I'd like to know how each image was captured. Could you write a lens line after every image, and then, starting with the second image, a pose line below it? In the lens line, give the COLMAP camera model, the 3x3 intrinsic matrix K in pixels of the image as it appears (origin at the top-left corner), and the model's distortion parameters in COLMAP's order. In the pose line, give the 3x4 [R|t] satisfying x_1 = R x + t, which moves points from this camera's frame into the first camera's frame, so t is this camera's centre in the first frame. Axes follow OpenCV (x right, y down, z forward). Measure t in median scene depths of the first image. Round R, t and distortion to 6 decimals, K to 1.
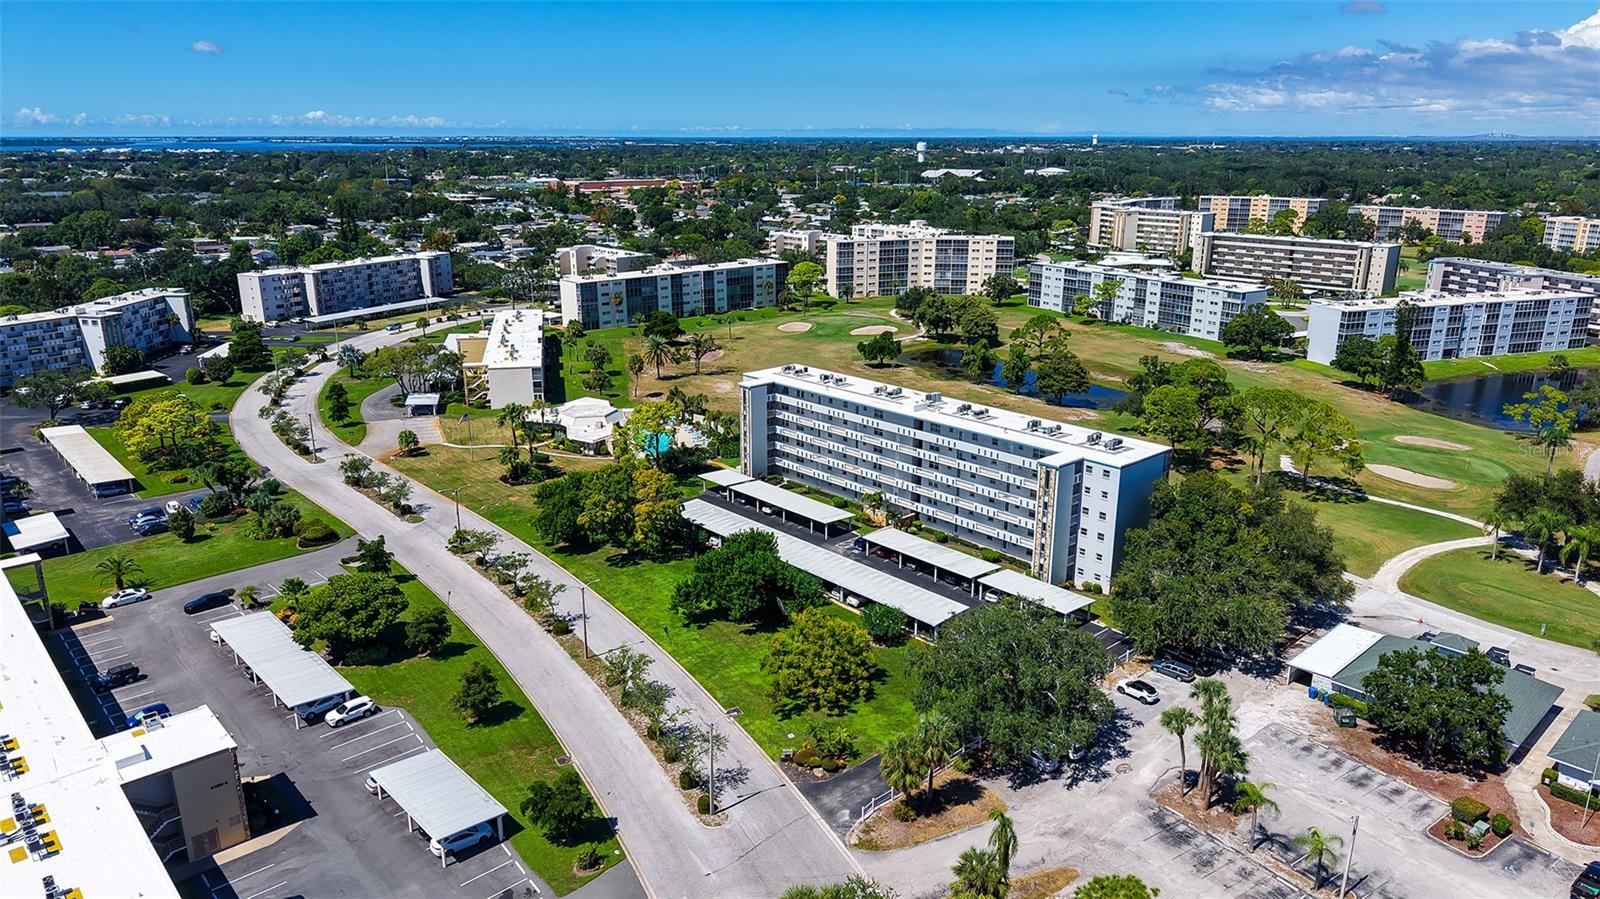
lens RADIAL K [[1107.0, 0, 800.0], [0, 1107.0, 449.5], [0, 0, 1]] dist [0.067177, -0.094916]
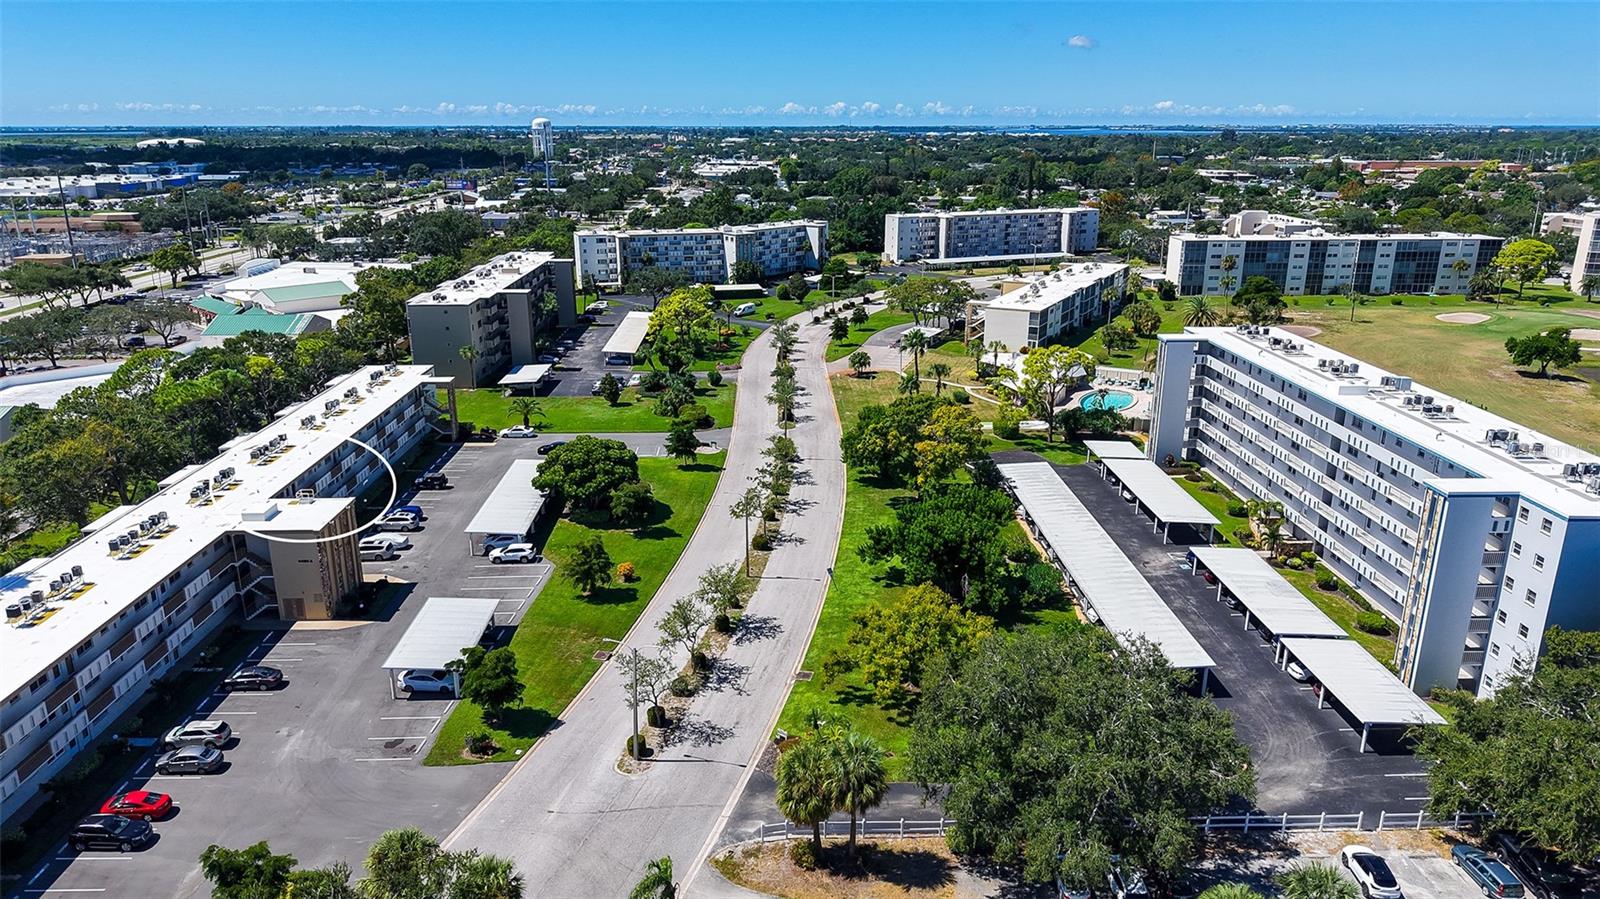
lens RADIAL K [[1107.0, 0, 800.0], [0, 1107.0, 449.5], [0, 0, 1]] dist [0.067177, -0.094916]
pose [[0.742493, 0.186310, -0.643423, 0.167496], [-0.186384, 0.980072, 0.068708, 0.007370], [0.643402, 0.068909, 0.762421, 0.143883]]
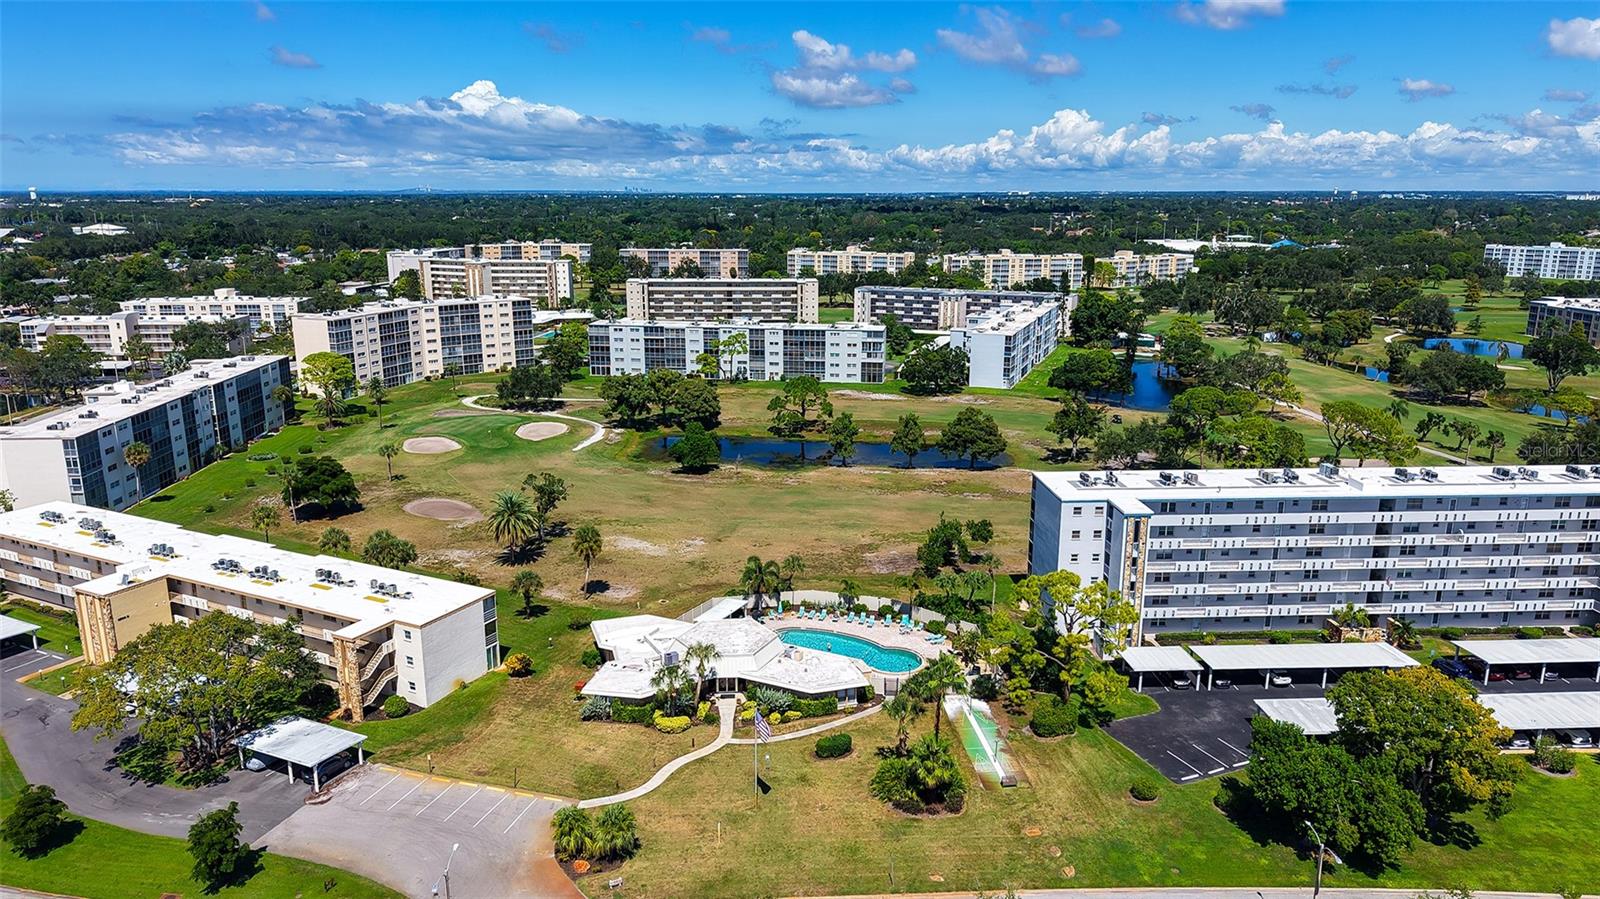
lens RADIAL K [[1107.0, 0, 800.0], [0, 1107.0, 449.5], [0, 0, 1]] dist [0.067177, -0.094916]
pose [[0.612653, -0.178481, 0.769936, -0.381066], [0.214446, 0.975163, 0.055416, -0.098411], [-0.760703, 0.131159, 0.635710, 0.409948]]
